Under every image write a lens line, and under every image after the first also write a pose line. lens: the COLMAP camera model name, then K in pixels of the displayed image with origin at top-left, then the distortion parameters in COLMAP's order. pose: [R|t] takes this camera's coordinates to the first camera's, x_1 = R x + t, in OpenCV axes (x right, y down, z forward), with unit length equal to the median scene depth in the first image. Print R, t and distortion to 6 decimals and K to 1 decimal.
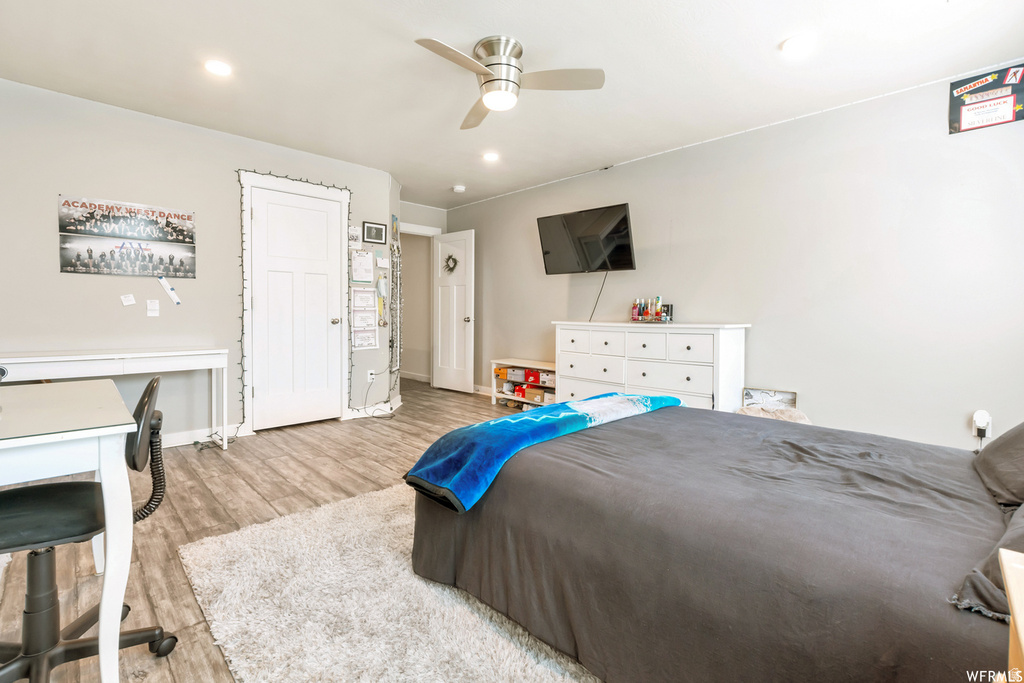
lens RADIAL K [[465.8, 0, 508.1], [0, 465.8, 319.3], [0, 0, 1]] dist [-0.000062, -0.000094]
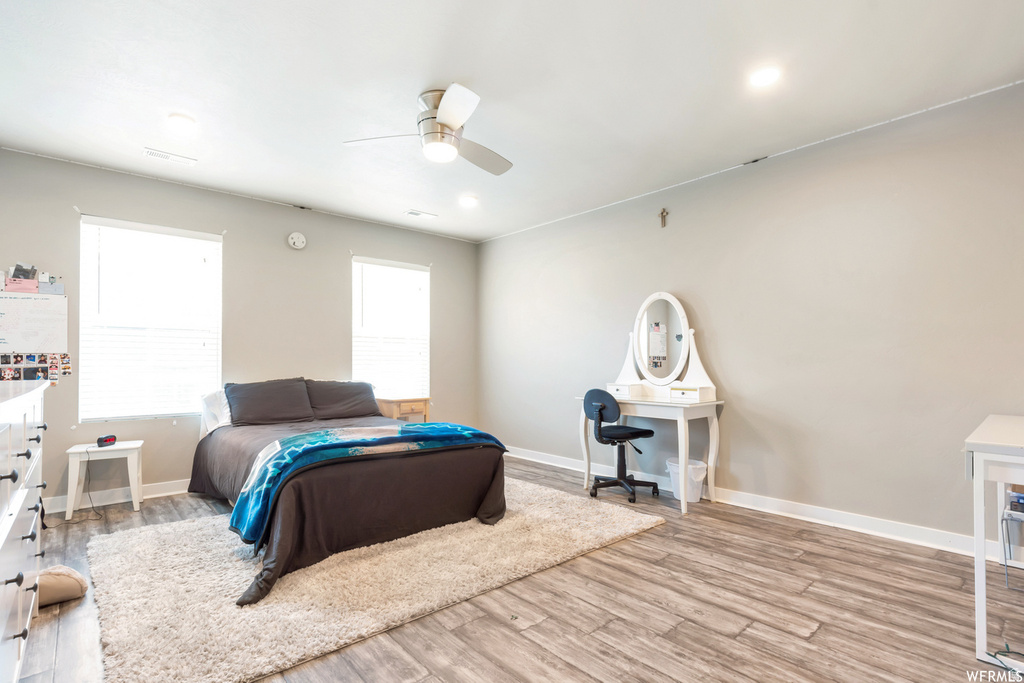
lens RADIAL K [[484.8, 0, 507.9], [0, 484.8, 346.5], [0, 0, 1]] dist [0.001486, 0.000135]
pose [[-0.999129, -0.003415, 0.041592, -0.175091], [-0.004273, 0.999779, -0.020561, -0.023483], [-0.041512, -0.020720, -0.998923, 1.714117]]
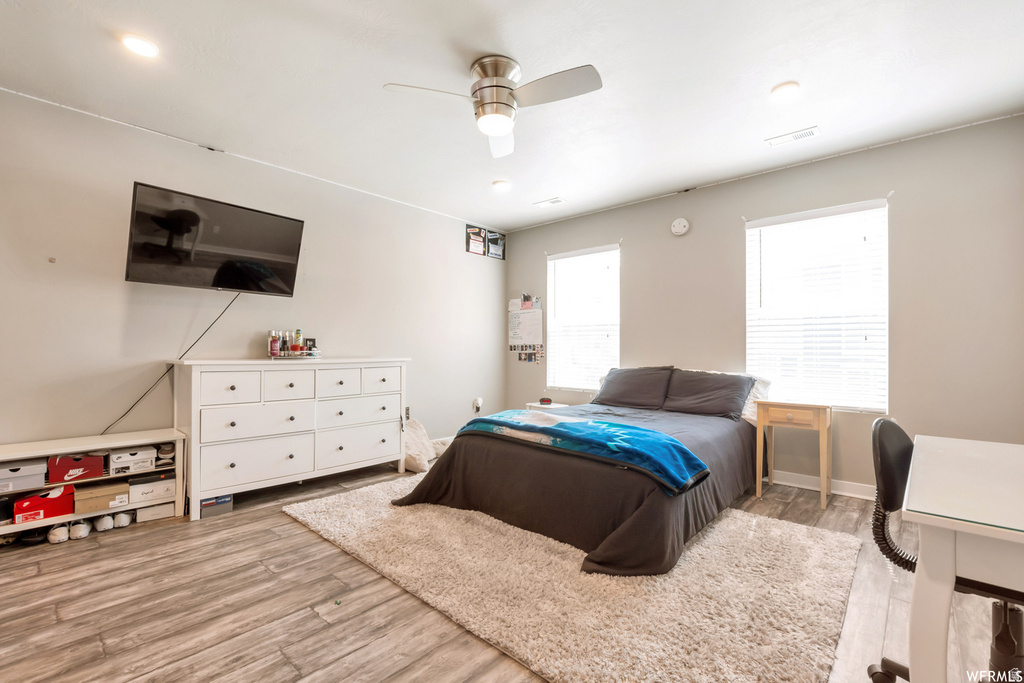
lens RADIAL K [[454.4, 0, 512.0], [0, 454.4, 341.5], [0, 0, 1]] dist [-0.001647, -0.000472]
pose [[-0.069962, 0.012325, 0.997474, -0.785230], [0.005806, 0.999912, -0.011948, -0.017501], [-0.997533, 0.004955, -0.070027, 0.869963]]
